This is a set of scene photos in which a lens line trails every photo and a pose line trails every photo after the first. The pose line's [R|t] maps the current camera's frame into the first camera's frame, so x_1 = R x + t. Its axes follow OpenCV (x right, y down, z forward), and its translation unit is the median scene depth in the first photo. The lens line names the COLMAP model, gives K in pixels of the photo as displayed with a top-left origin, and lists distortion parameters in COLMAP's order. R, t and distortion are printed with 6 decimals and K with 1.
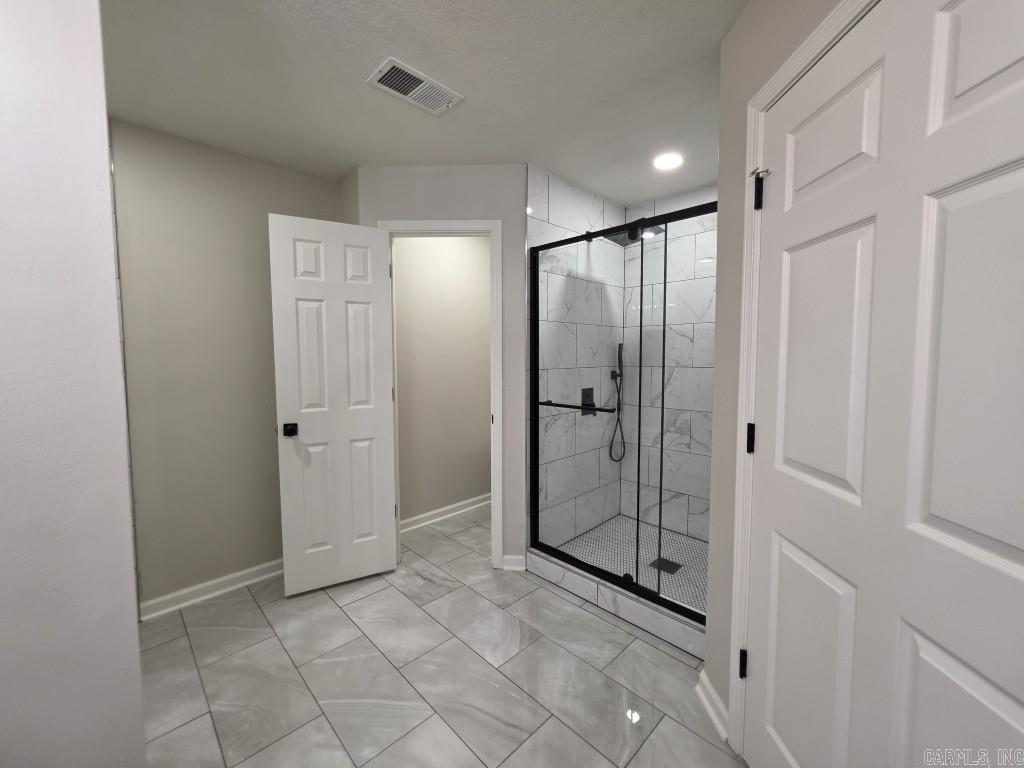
lens RADIAL K [[413.2, 0, 511.2], [0, 413.2, 381.9], [0, 0, 1]] dist [-0.001488, -0.000106]
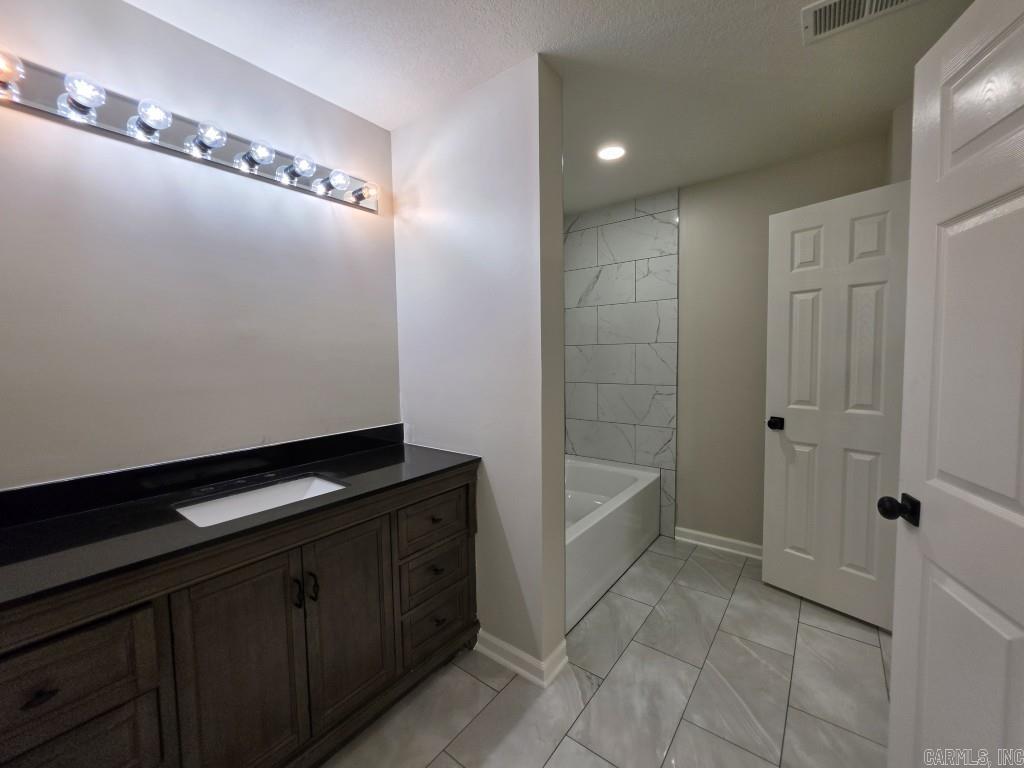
lens RADIAL K [[413.2, 0, 511.2], [0, 413.2, 381.9], [0, 0, 1]] dist [-0.001488, -0.000106]
pose [[0.134287, 0.064719, -0.988827, 0.378649], [-0.051415, 0.996976, 0.058270, -0.011432], [0.989608, 0.043015, 0.137209, 0.210311]]
